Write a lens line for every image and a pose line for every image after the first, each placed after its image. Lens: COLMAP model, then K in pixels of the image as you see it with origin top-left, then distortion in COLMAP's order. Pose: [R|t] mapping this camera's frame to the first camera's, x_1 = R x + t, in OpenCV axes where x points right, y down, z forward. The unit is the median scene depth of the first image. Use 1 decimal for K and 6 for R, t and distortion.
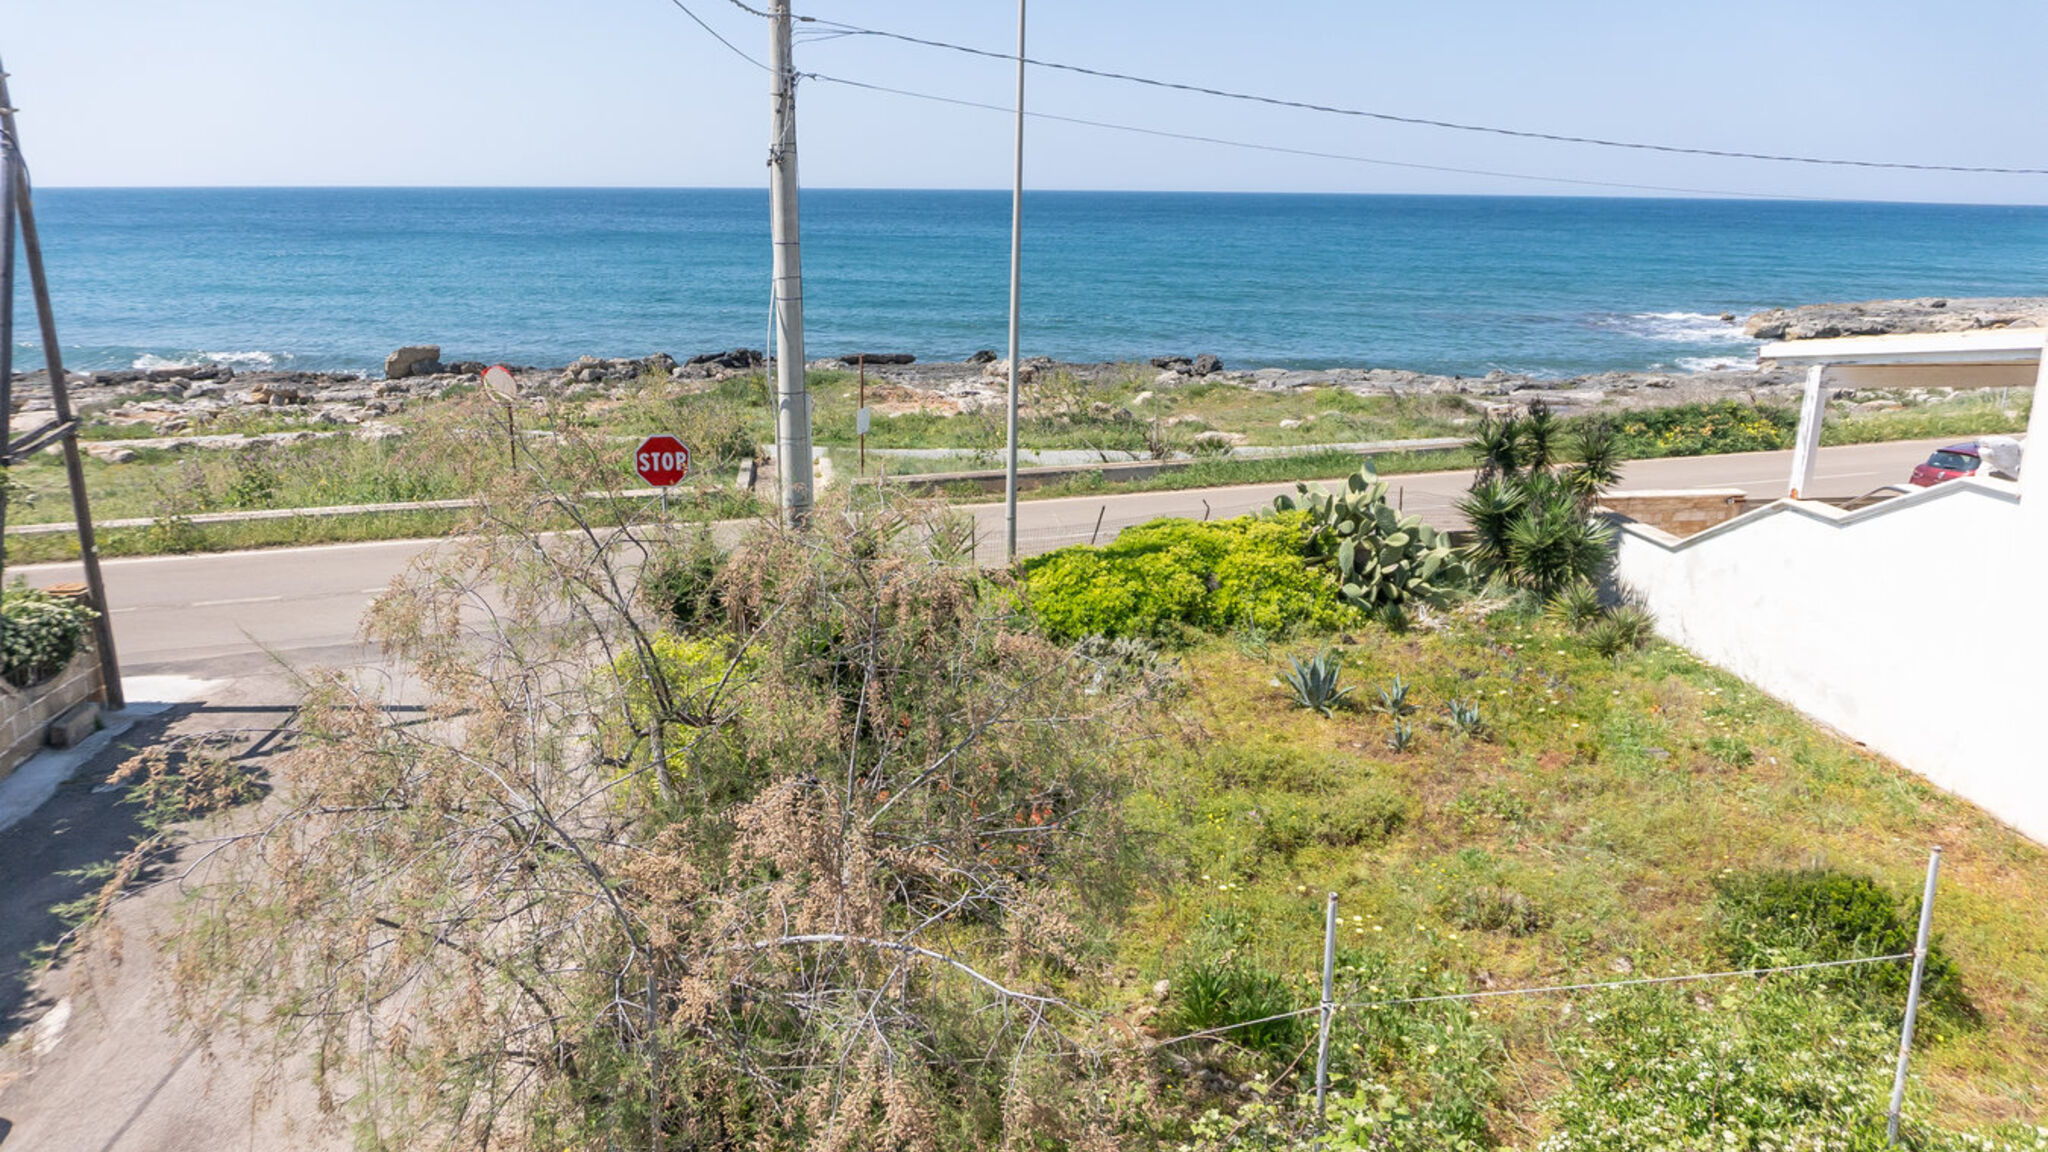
lens RADIAL K [[1381.6, 0, 1026.2], [0, 1381.6, 576.7], [0, 0, 1]] dist [-0.016536, -0.003335]
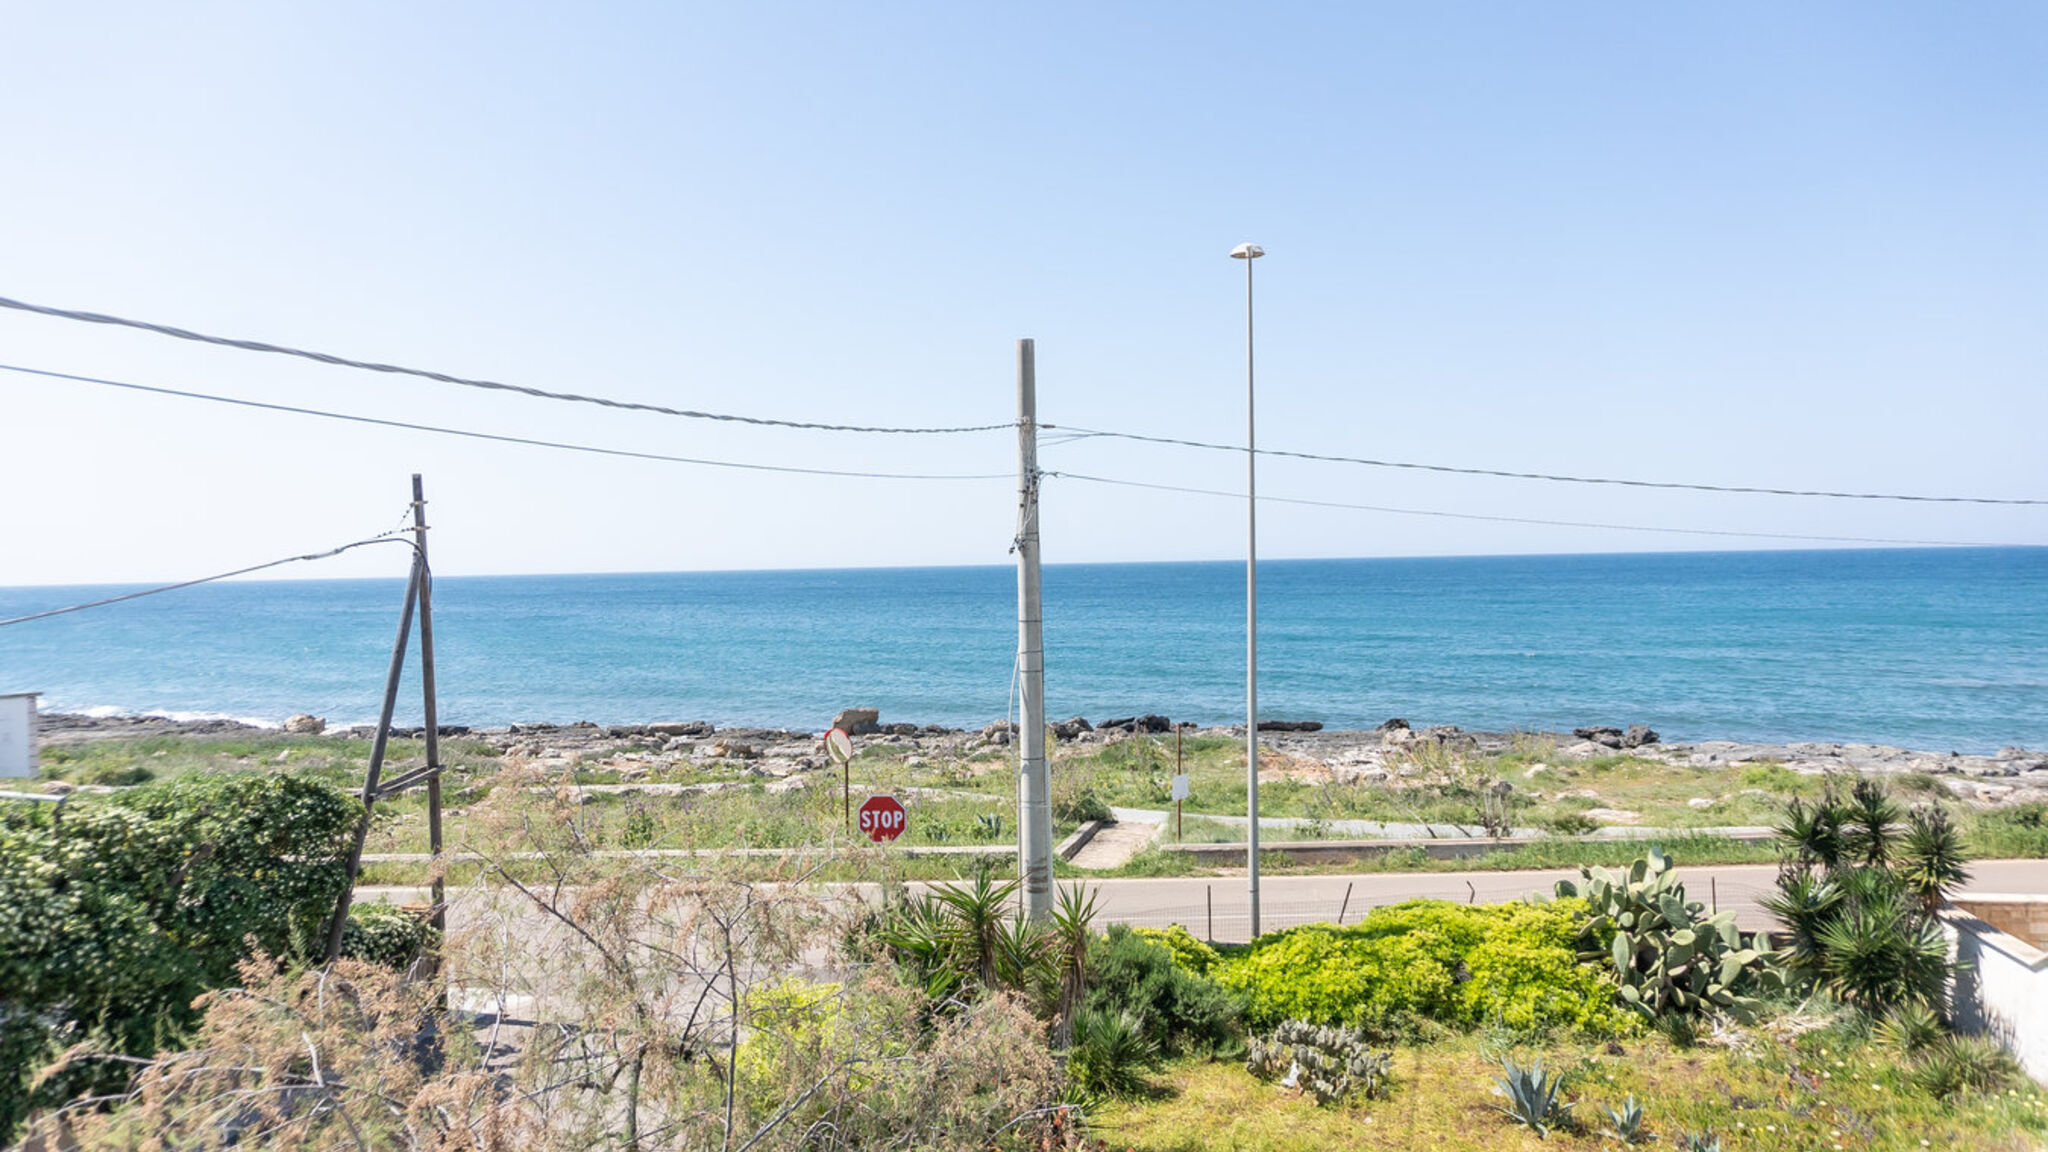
lens RADIAL K [[1381.6, 0, 1021.7], [0, 1381.6, 580.0], [0, 0, 1]] dist [-0.016536, -0.003335]
pose [[0.941138, -0.023152, -0.337229, 0.172187], [-0.064435, 0.967070, -0.246218, -0.003958], [0.331824, 0.253455, 0.908655, 0.000615]]
